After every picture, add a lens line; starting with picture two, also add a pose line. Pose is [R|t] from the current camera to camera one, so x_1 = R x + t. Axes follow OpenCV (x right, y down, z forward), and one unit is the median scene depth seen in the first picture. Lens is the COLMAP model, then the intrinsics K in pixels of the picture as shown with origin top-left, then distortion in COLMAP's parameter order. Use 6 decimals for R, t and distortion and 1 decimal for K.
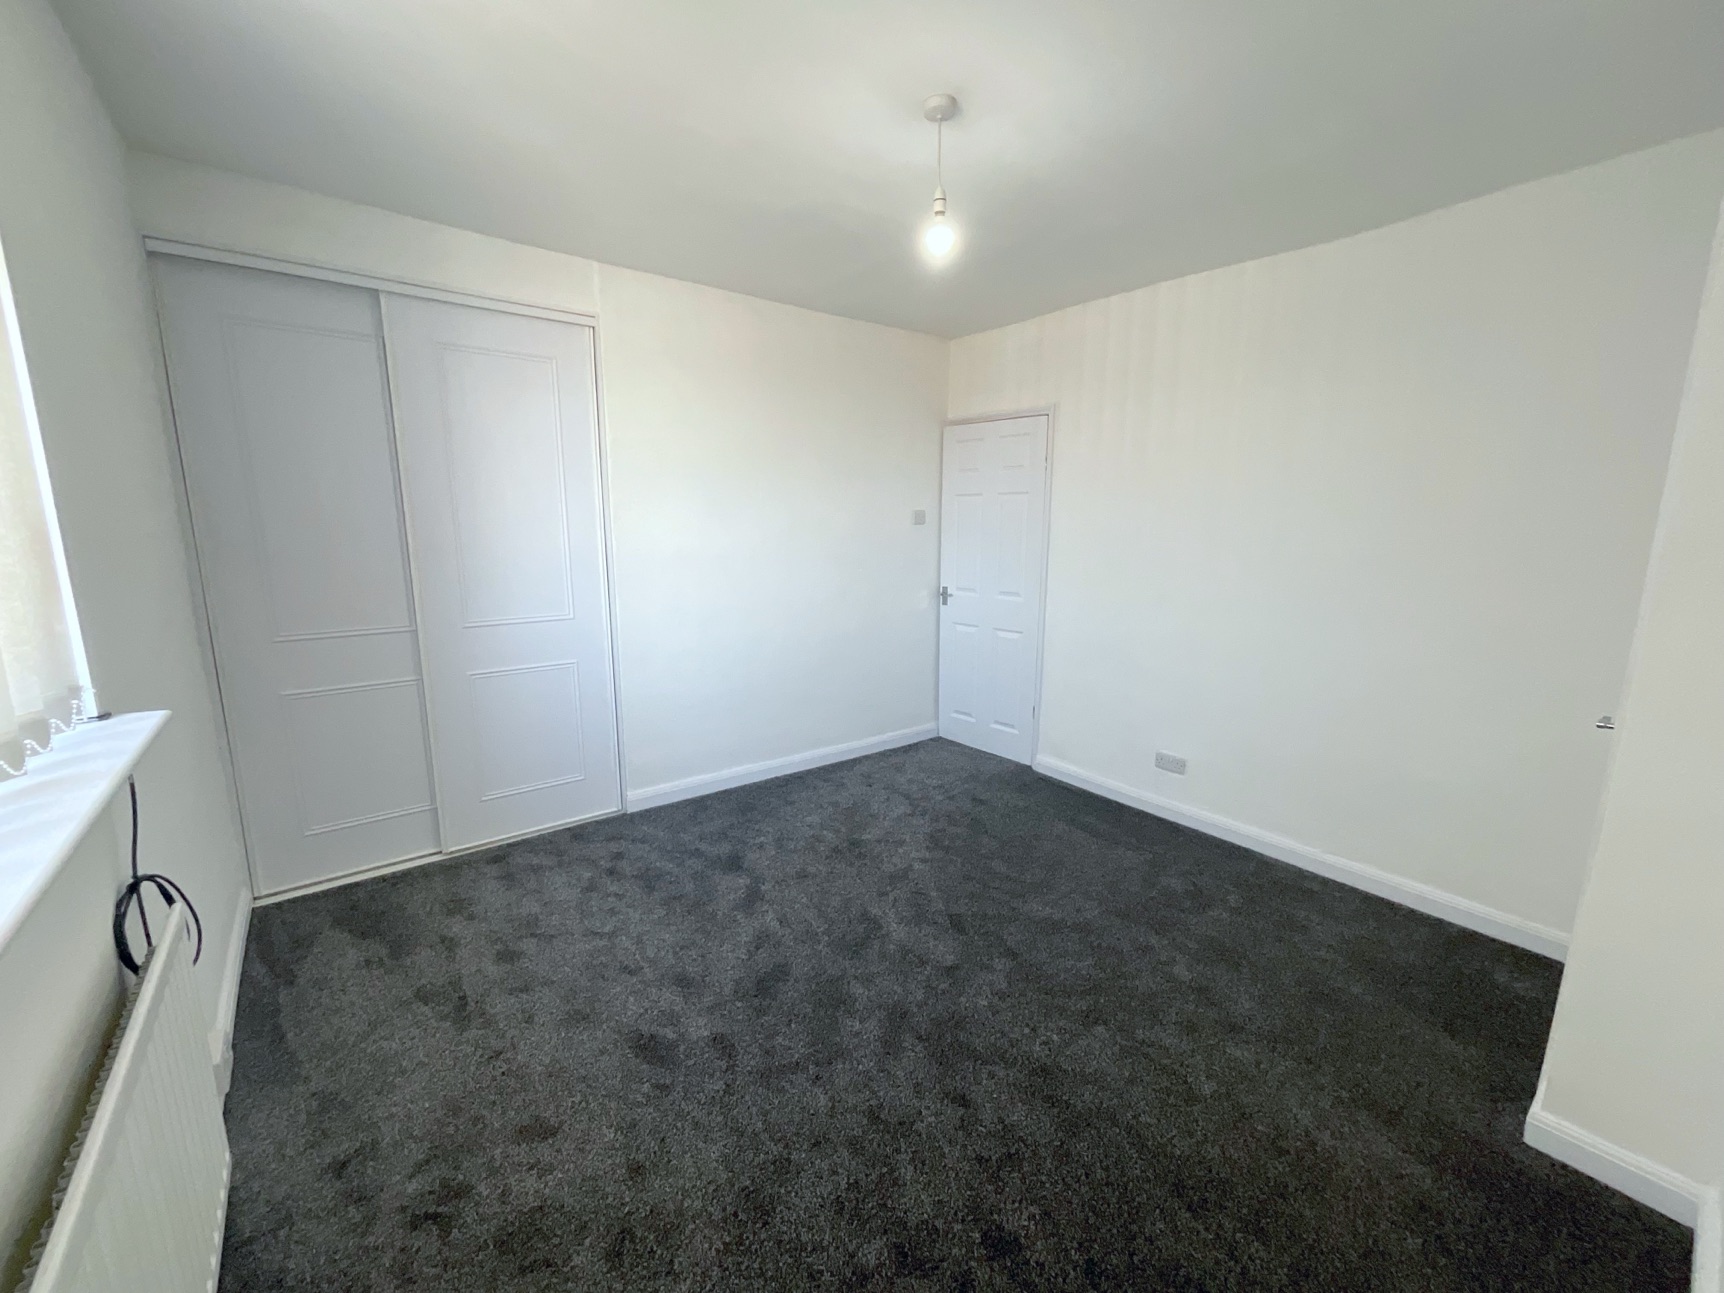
lens RADIAL K [[692.5, 0, 863.6], [0, 692.5, 646.3], [0, 0, 1]] dist [-0.013687, 0.005406]
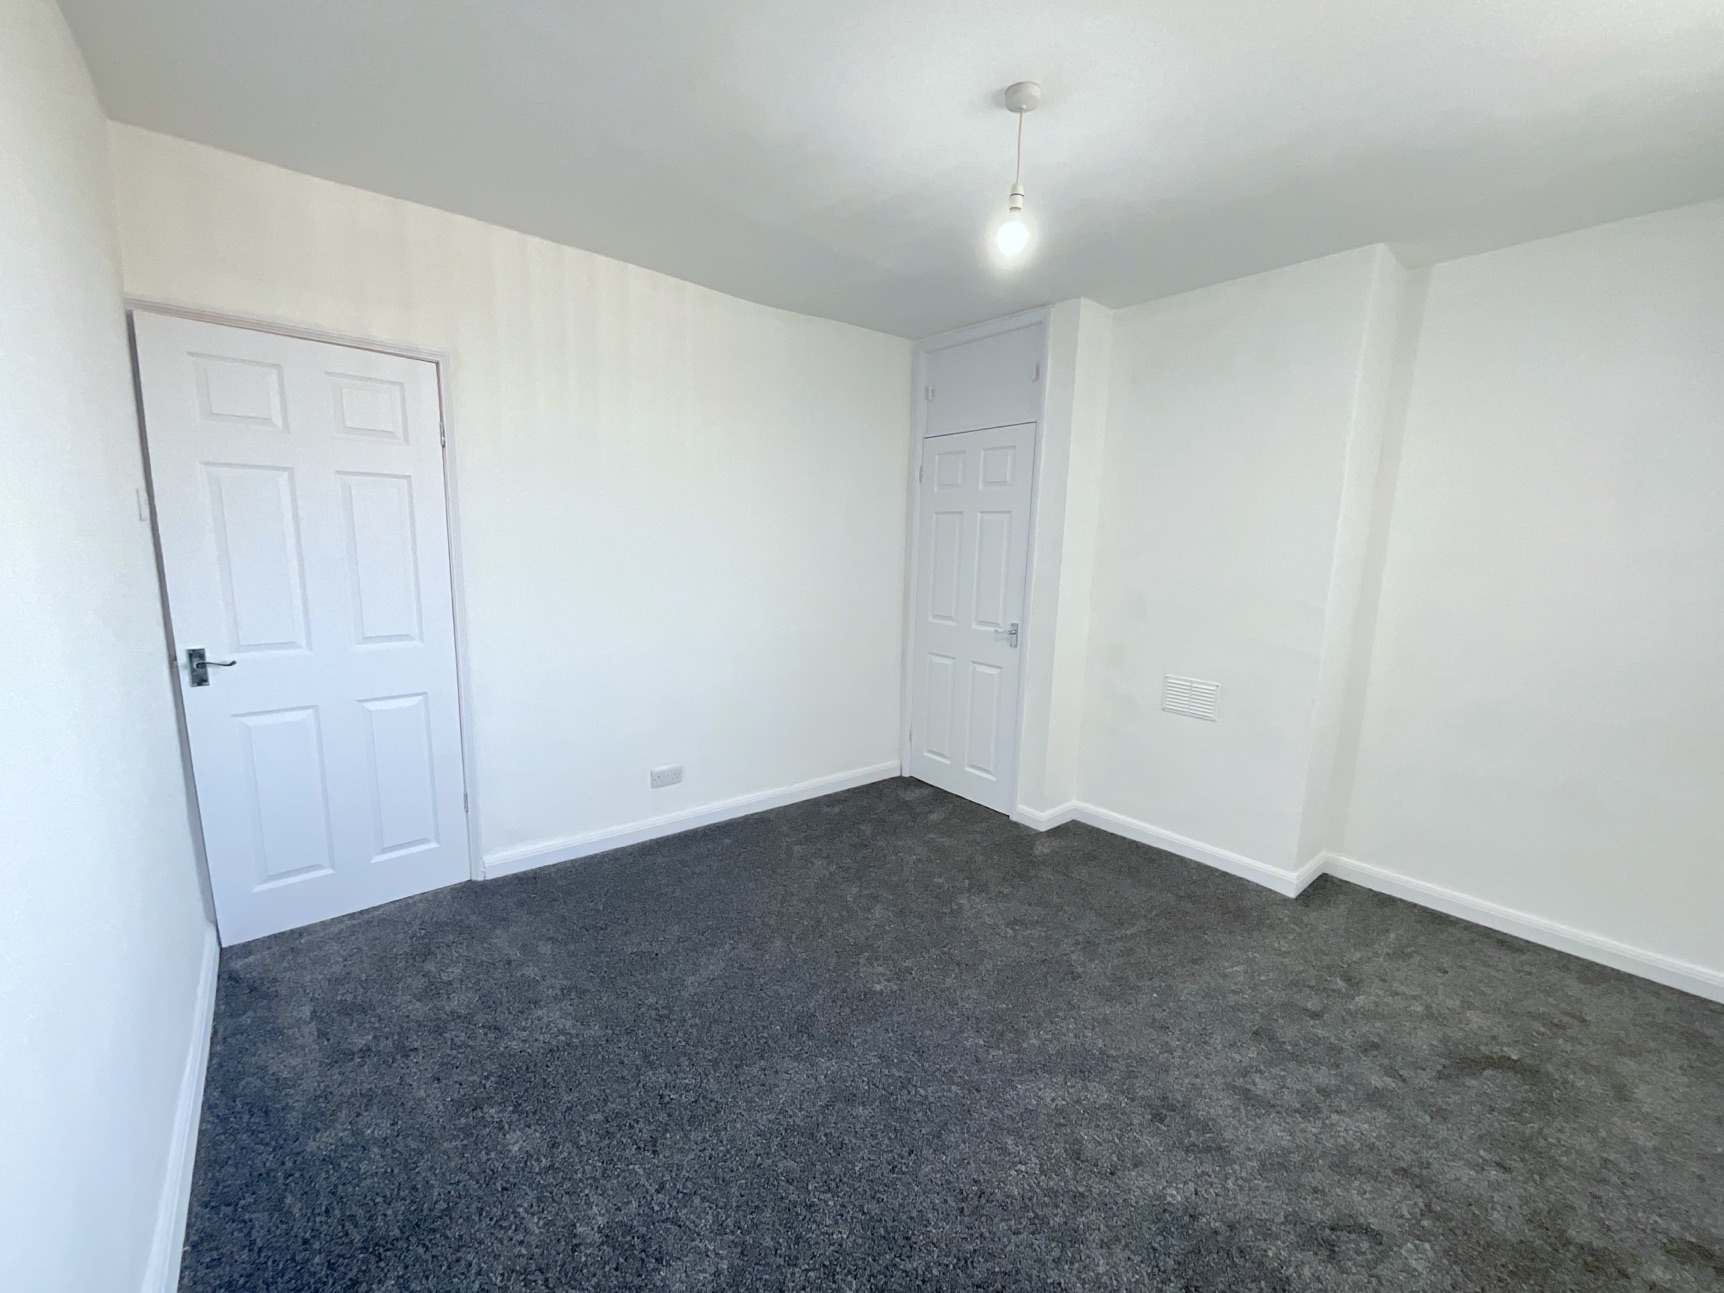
lens RADIAL K [[692.5, 0, 863.6], [0, 692.5, 646.3], [0, 0, 1]] dist [-0.013687, 0.005406]
pose [[-0.038103, -0.160972, 0.986223, -0.432370], [0.148357, 0.975091, 0.164887, -0.112988], [-0.988200, 0.152596, -0.013273, 0.622414]]
